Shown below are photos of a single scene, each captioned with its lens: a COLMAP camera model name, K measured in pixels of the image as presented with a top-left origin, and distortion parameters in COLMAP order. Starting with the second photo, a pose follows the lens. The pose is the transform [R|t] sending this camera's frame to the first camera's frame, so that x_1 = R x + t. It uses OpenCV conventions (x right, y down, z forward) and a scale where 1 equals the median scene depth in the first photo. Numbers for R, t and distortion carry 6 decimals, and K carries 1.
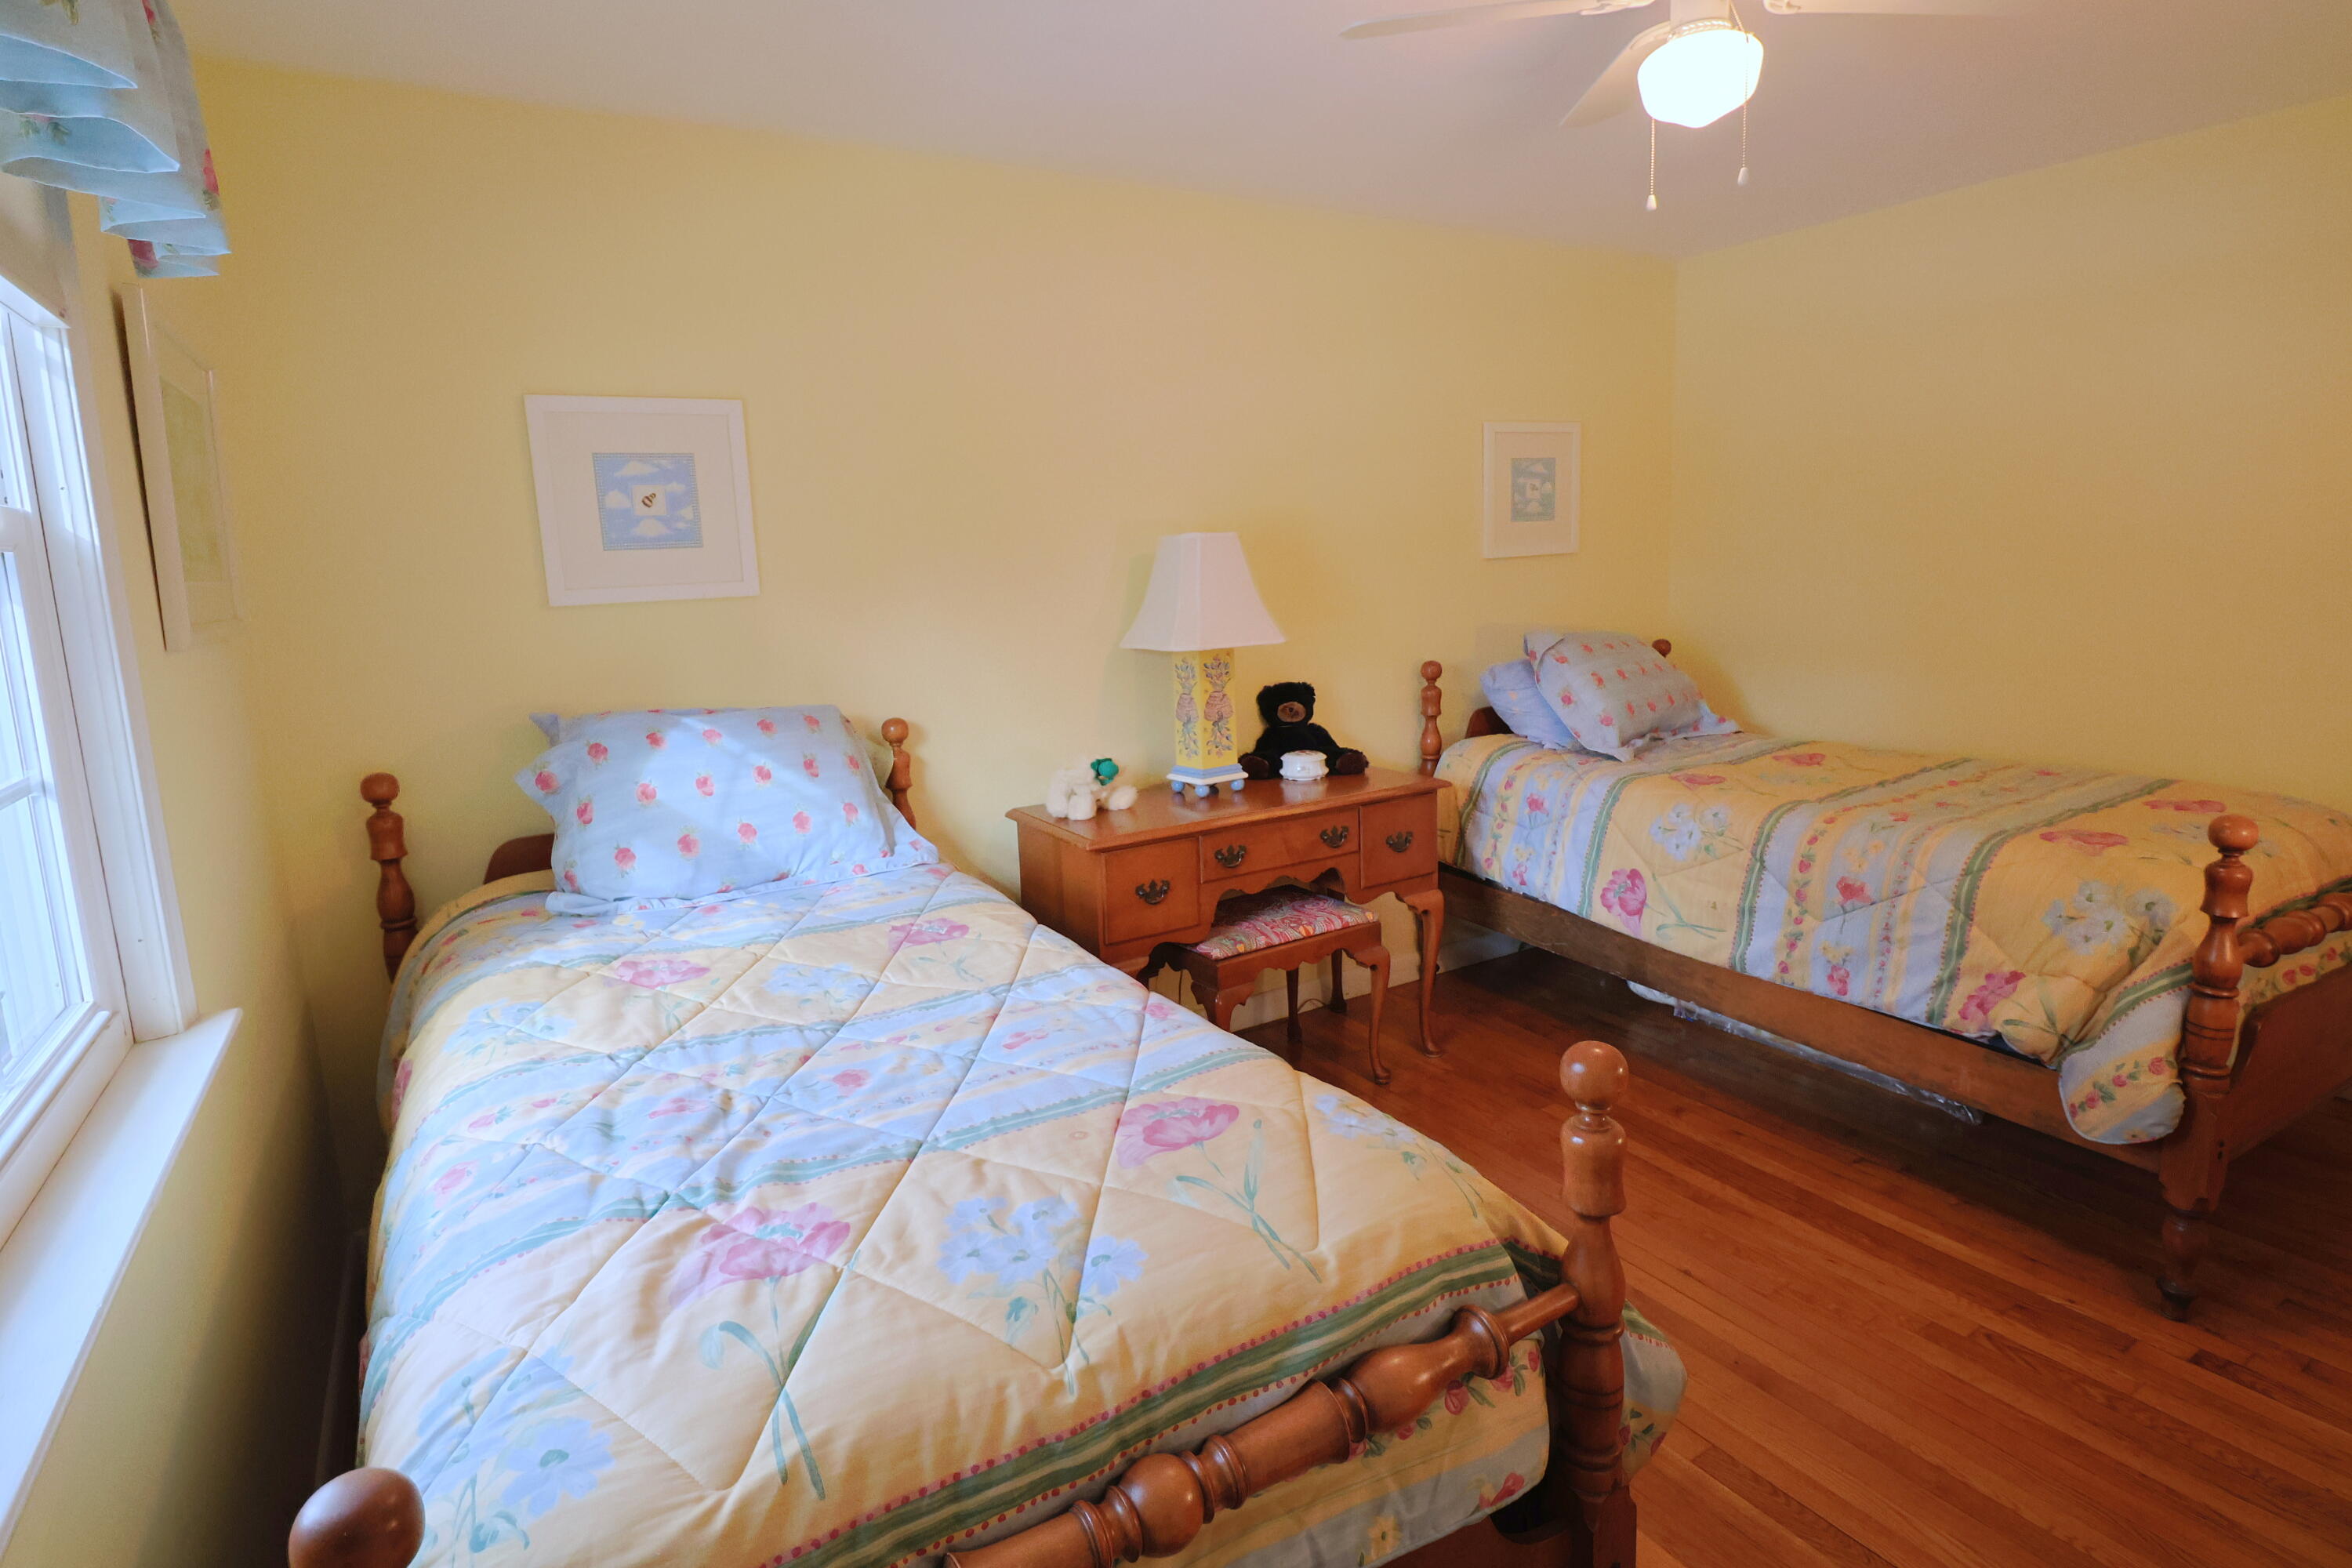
lens RADIAL K [[1199.1, 0, 1176.8], [0, 1199.1, 742.7], [0, 0, 1]] dist [-0.001965, -0.011927]
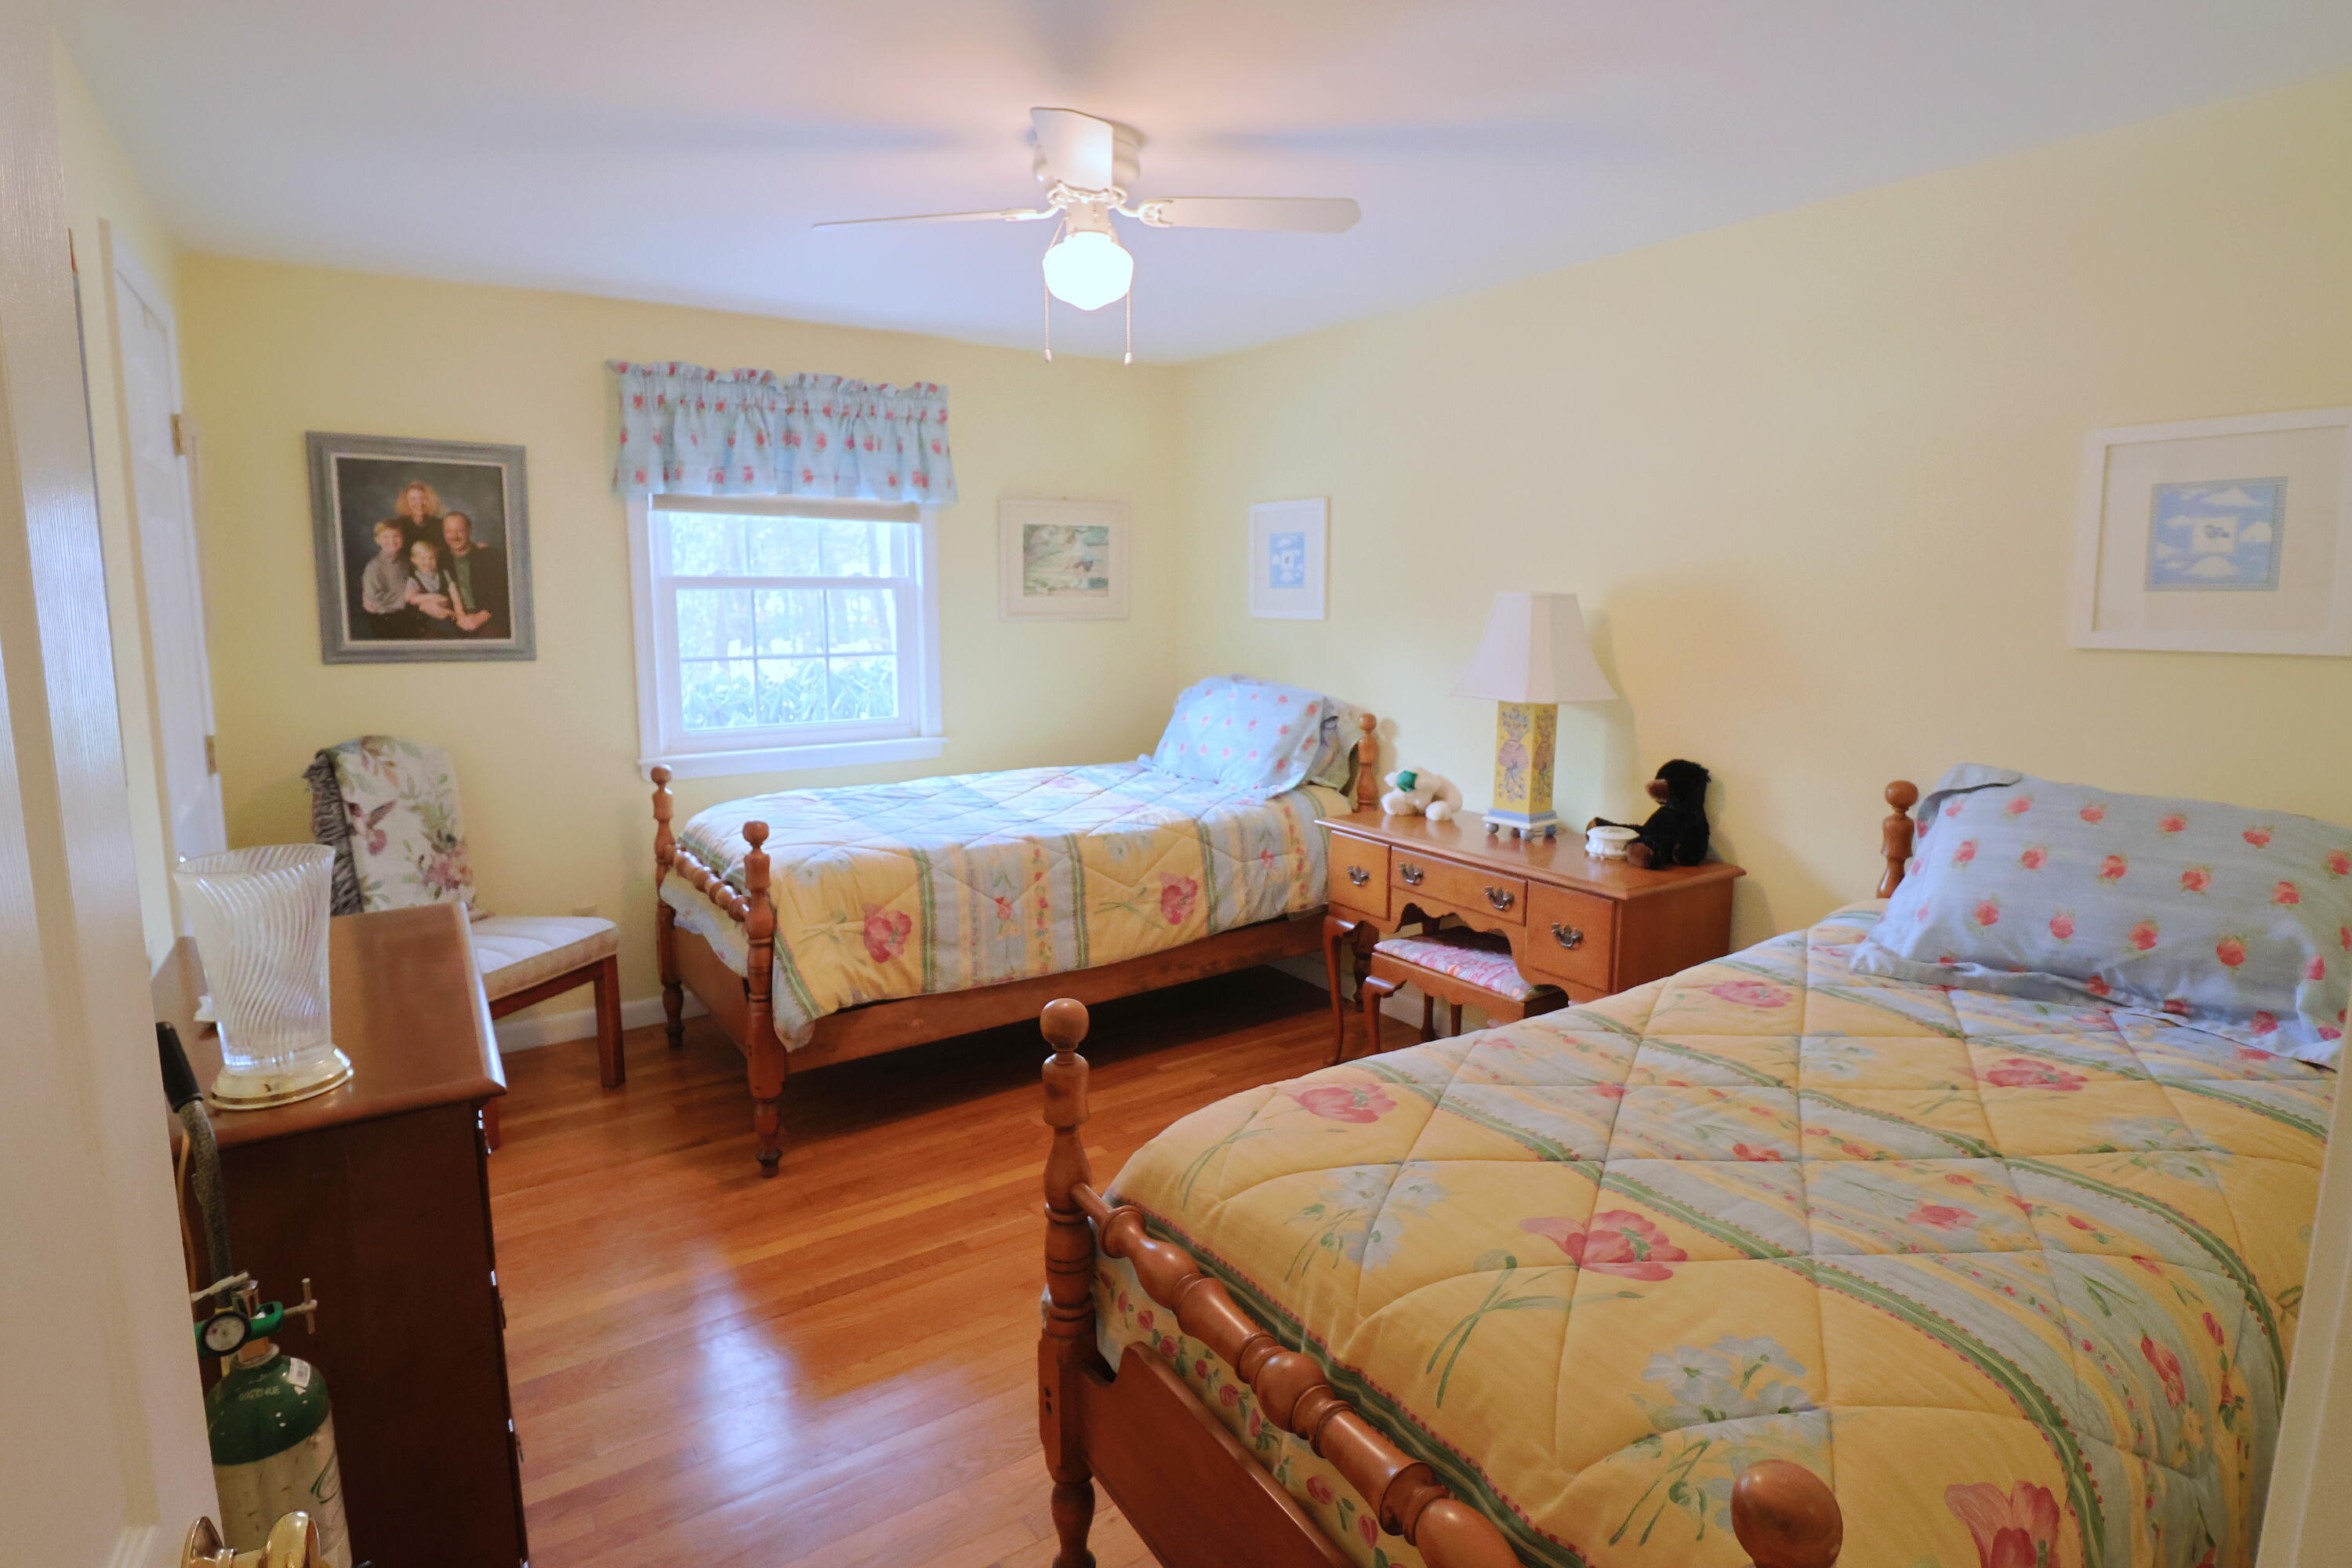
lens RADIAL K [[1199.1, 0, 1176.8], [0, 1199.1, 742.7], [0, 0, 1]] dist [-0.001965, -0.011927]
pose [[0.064056, 0.159479, -0.985121, 1.075871], [-0.174926, 0.973659, 0.146249, -0.145717], [0.982496, 0.162955, 0.090265, 0.626123]]
